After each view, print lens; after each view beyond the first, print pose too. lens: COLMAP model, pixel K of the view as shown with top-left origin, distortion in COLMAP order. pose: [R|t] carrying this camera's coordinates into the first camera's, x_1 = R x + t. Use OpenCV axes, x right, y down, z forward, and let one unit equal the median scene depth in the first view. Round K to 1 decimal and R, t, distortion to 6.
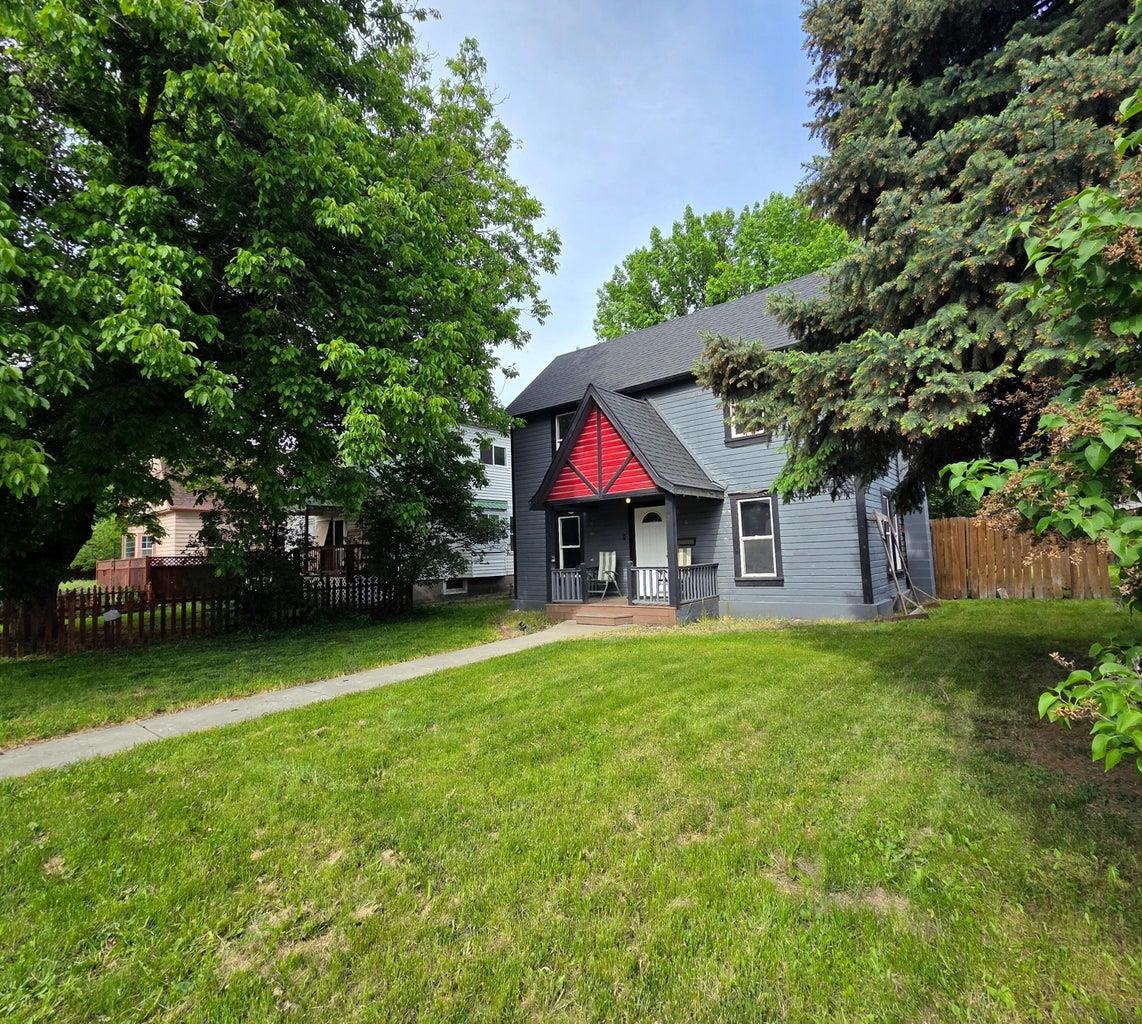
lens RADIAL K [[556.9, 0, 571.0], [0, 556.9, 512.0], [0, 0, 1]] dist [0.001329, -0.001342]
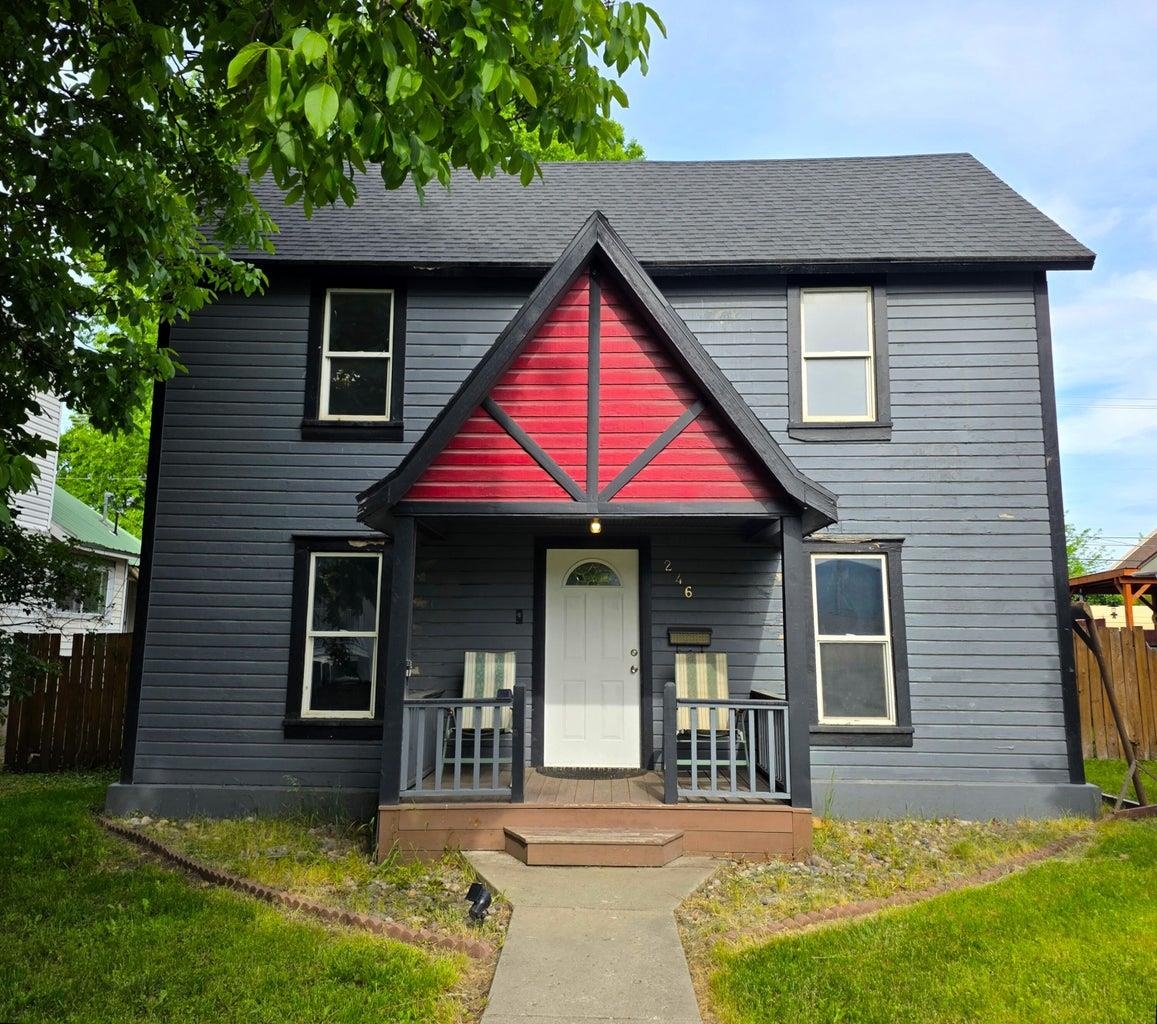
lens RADIAL K [[963.2, 0, 578.3], [0, 963.2, 473.9], [0, 0, 1]] dist [0.035813, -0.001018]
pose [[0.797531, 0.148531, 0.584708, -0.325809], [-0.085902, 0.987301, -0.133632, 0.035960], [-0.597131, 0.056348, 0.800162, 0.455684]]
